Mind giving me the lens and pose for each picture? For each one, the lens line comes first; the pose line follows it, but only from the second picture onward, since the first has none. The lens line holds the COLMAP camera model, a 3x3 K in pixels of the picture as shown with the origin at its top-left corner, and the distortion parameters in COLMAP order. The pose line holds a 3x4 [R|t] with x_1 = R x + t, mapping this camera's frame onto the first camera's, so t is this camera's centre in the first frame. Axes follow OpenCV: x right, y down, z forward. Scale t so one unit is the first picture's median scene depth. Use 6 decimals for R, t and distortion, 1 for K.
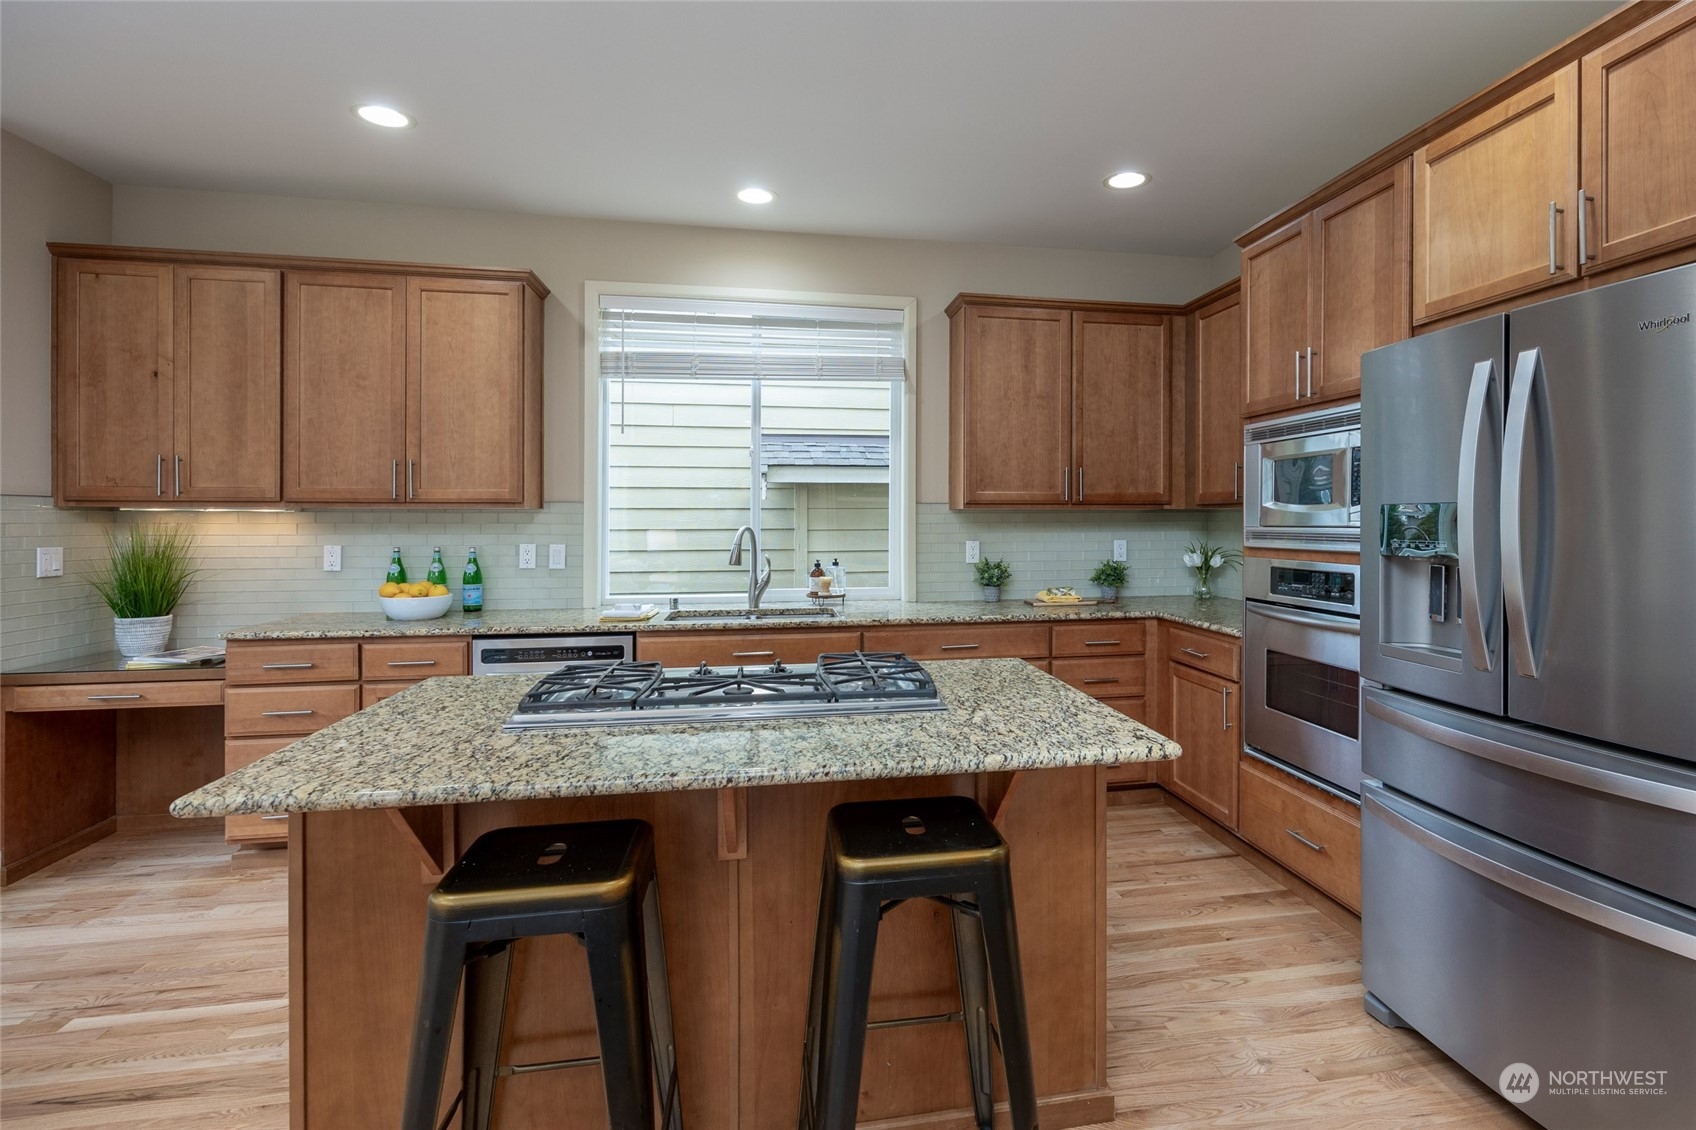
lens RADIAL K [[824.8, 0, 923.5], [0, 824.8, 530.0], [0, 0, 1]] dist [0.004552, -0.000650]
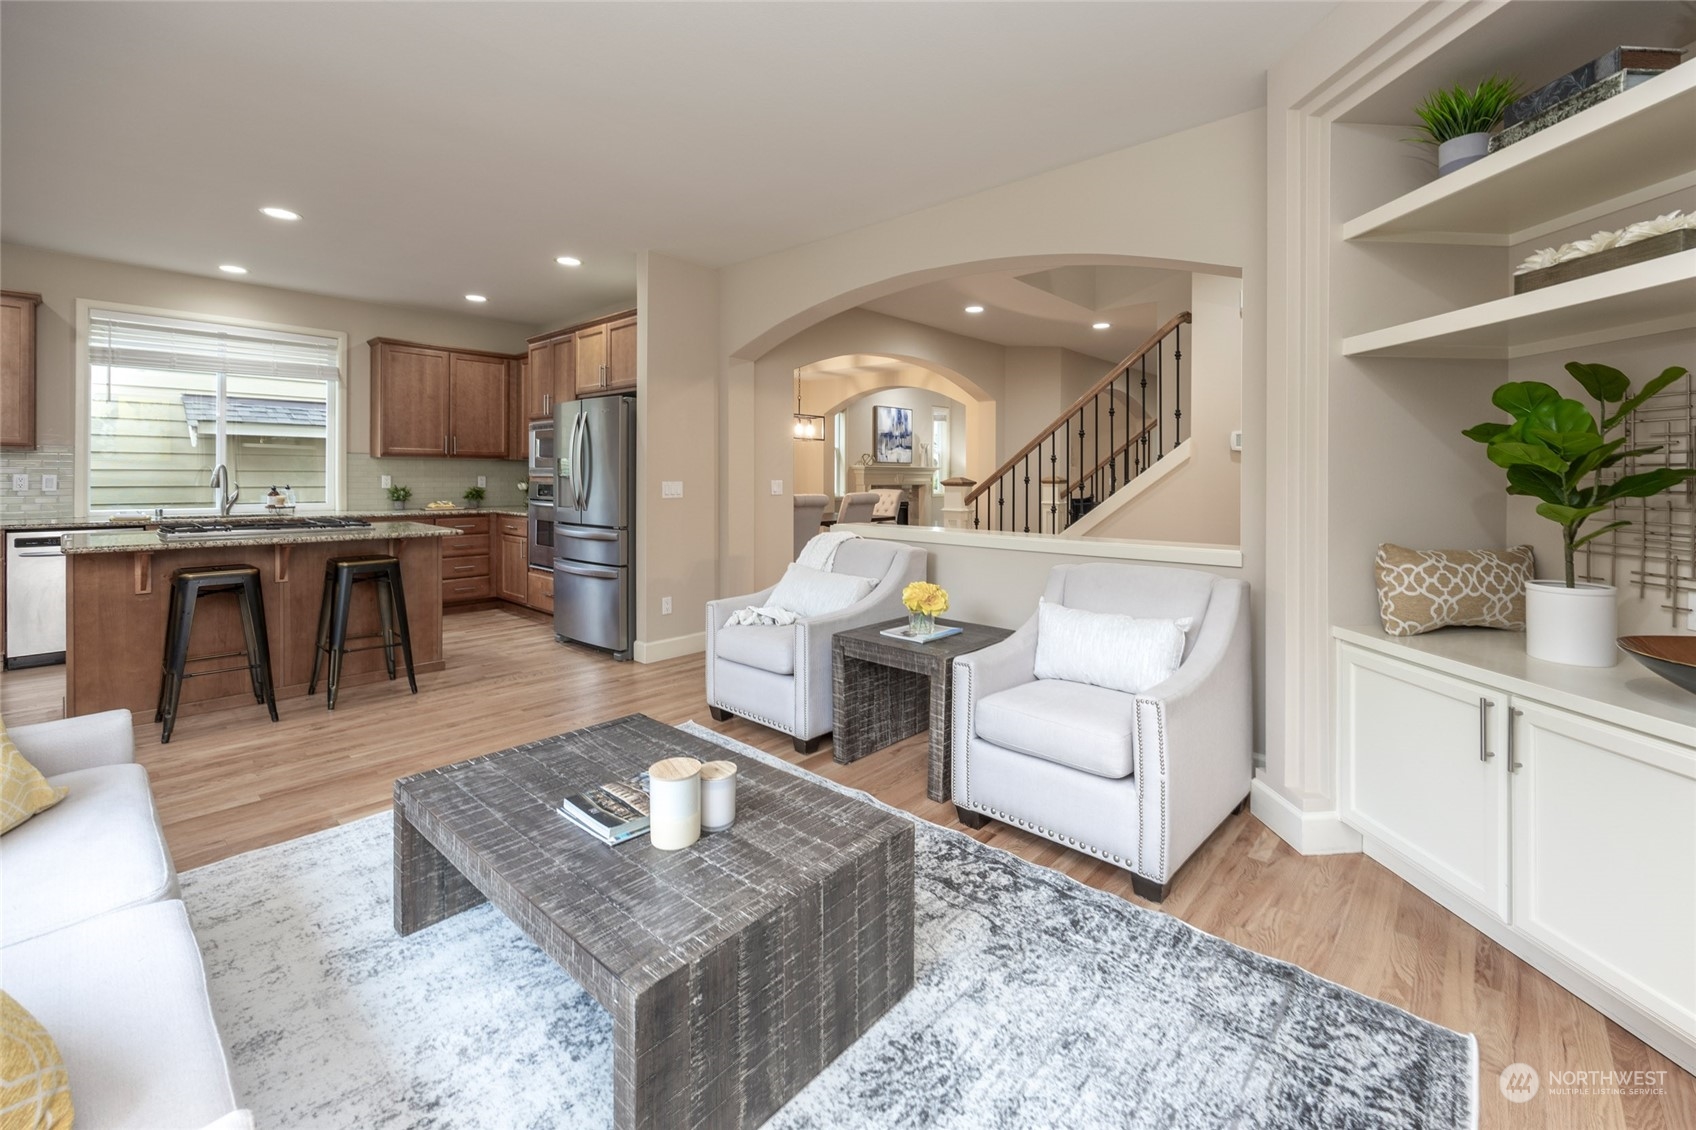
lens RADIAL K [[704.0, 0, 852.6], [0, 704.0, 483.1], [0, 0, 1]] dist [-0.003458, 0.000244]
pose [[0.798363, 0.000477, 0.602176, -0.058004], [-0.002593, 0.999993, 0.002647, 0.027885], [-0.602171, -0.003675, 0.798359, -0.941949]]
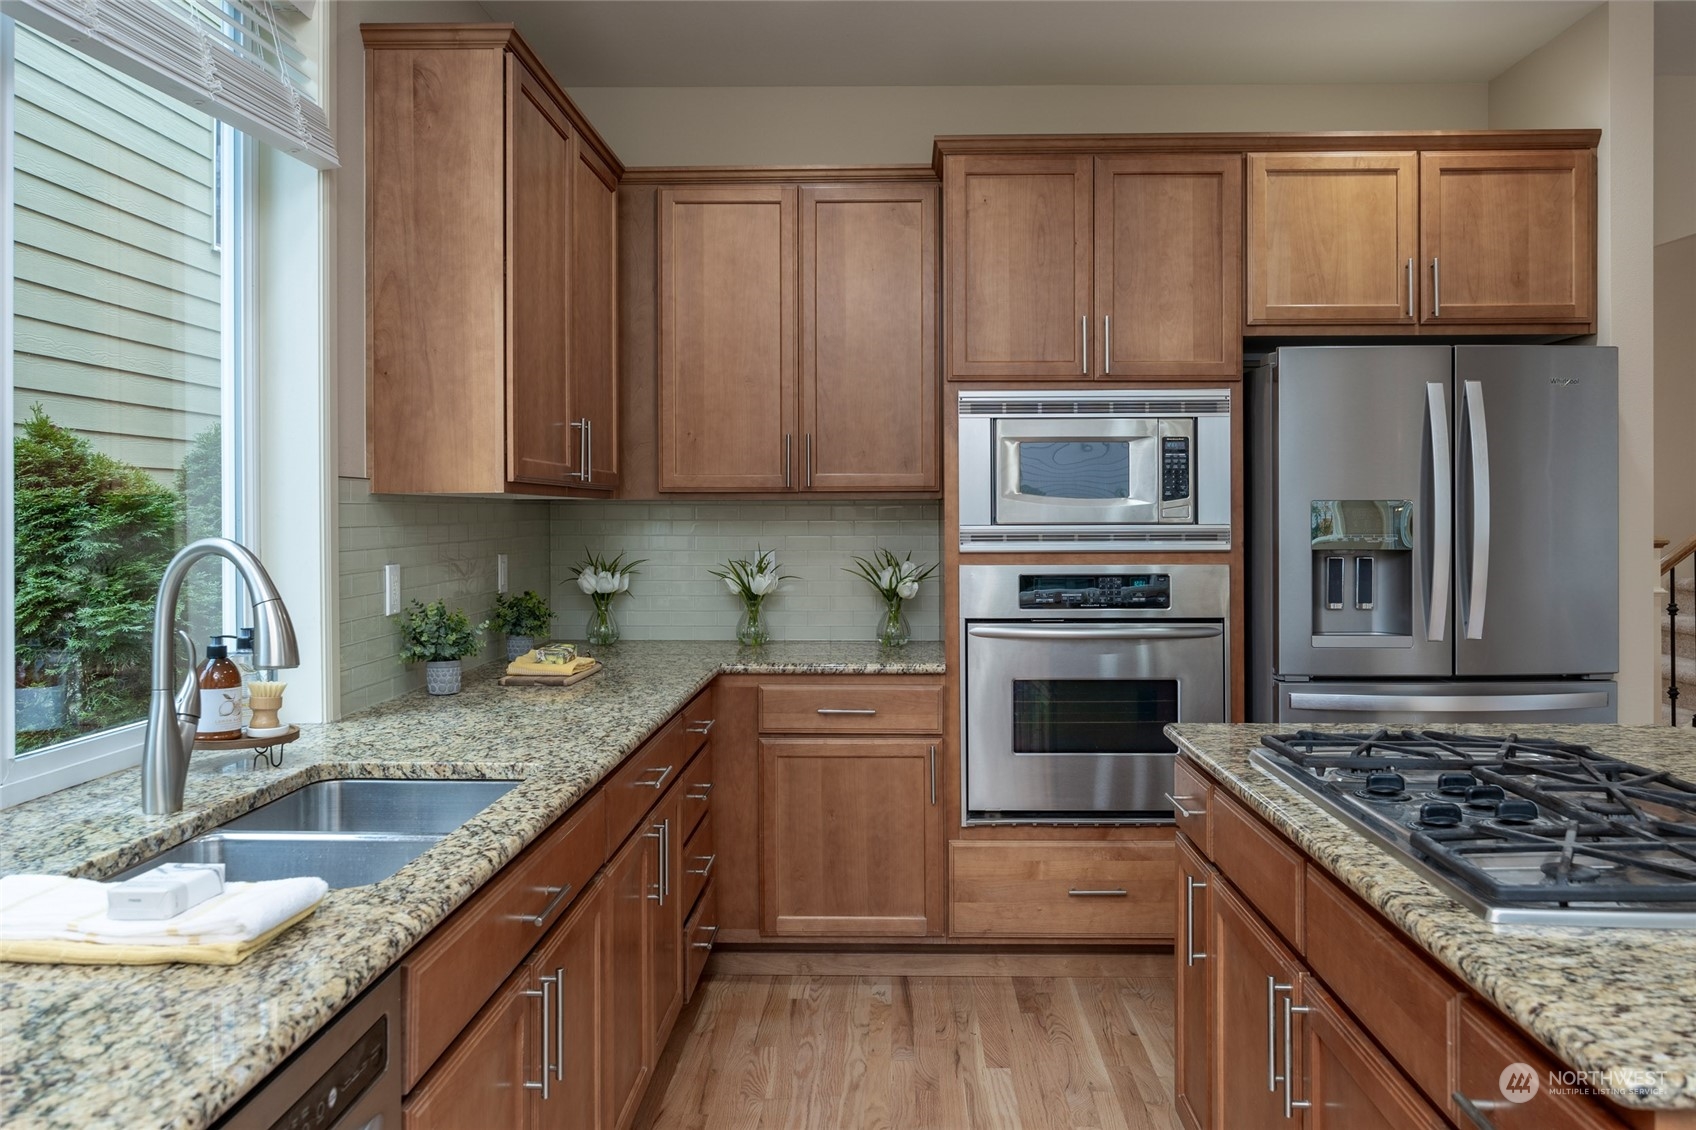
lens RADIAL K [[1273.3, 0, 864.8], [0, 1273.3, 520.1], [0, 0, 1]] dist [0.006310, -0.000797]
pose [[0.217534, -0.004612, 0.976042, -0.672239], [0.014219, 0.999898, 0.001556, -0.010320], [-0.975949, 0.013540, 0.217577, 0.727742]]
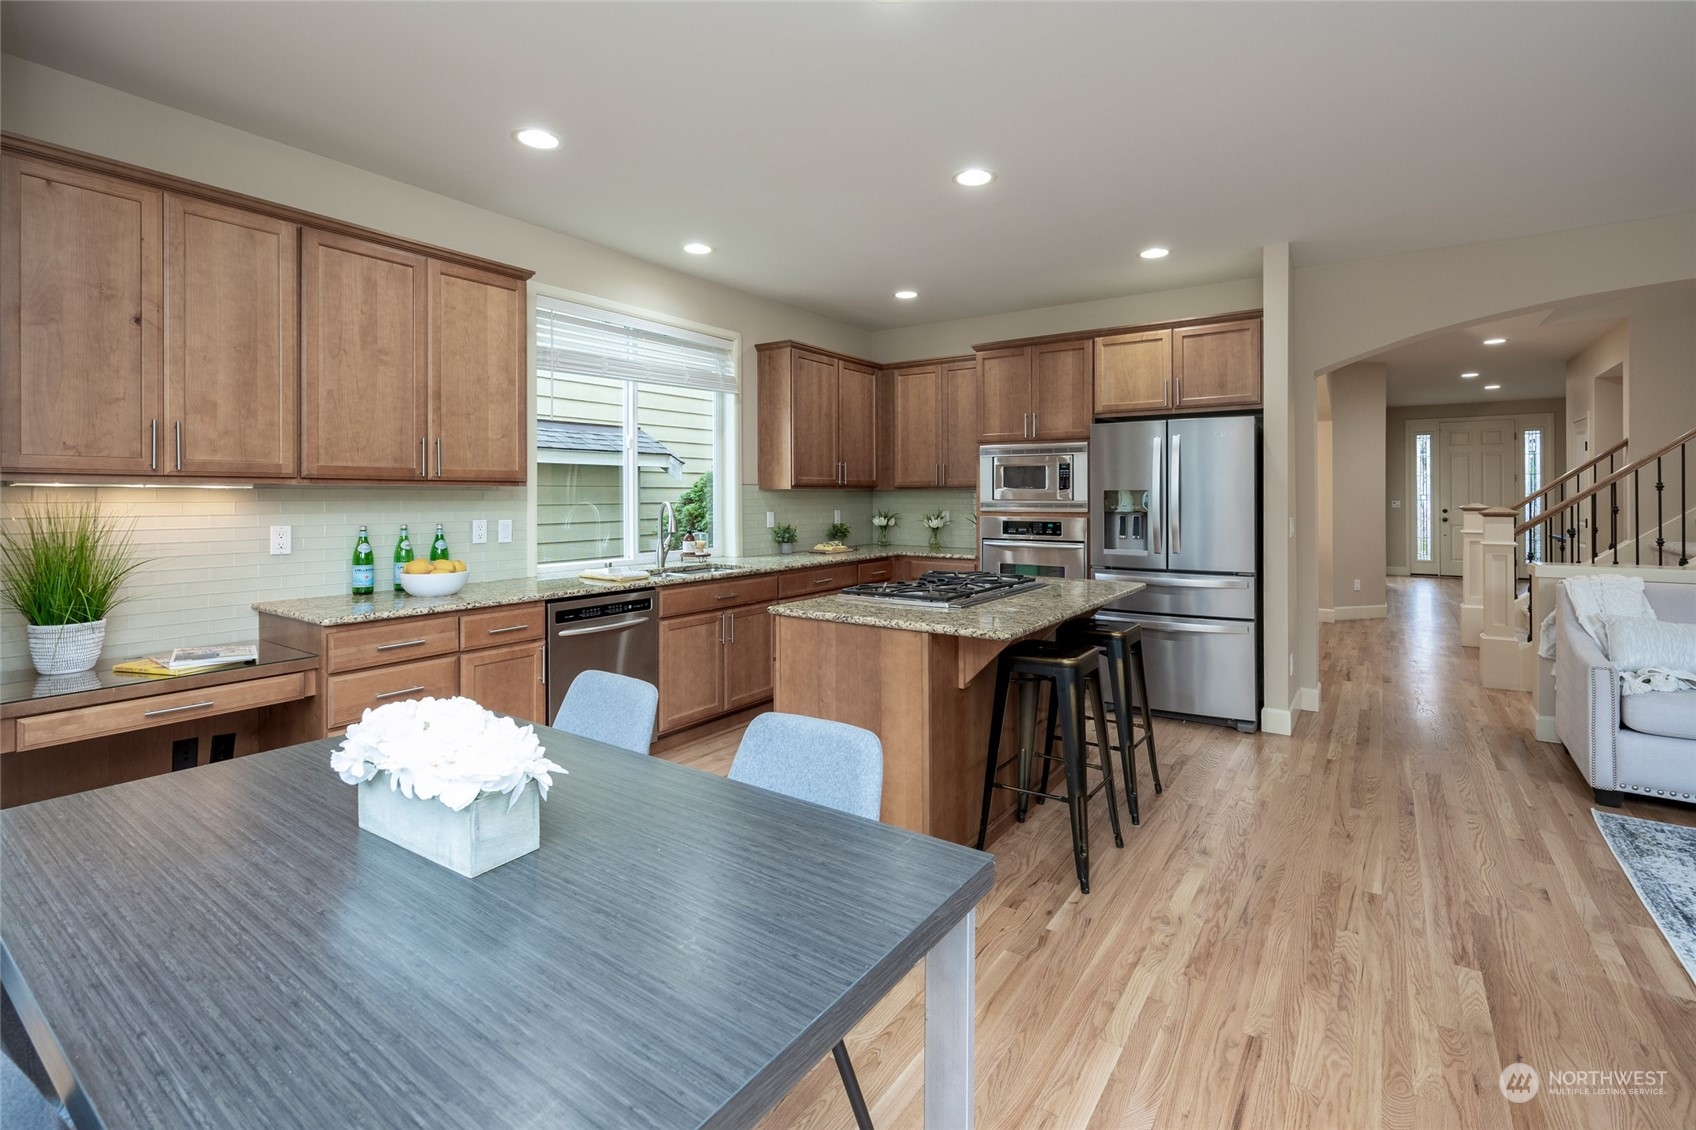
lens RADIAL K [[753.4, 0, 867.6], [0, 753.4, 502.6], [0, 0, 1]] dist [0.003980, -0.000618]
pose [[0.711207, -0.006861, 0.702949, -0.875265], [0.009420, 0.999956, 0.000230, -0.001254], [-0.702919, 0.006458, 0.711241, -0.034605]]
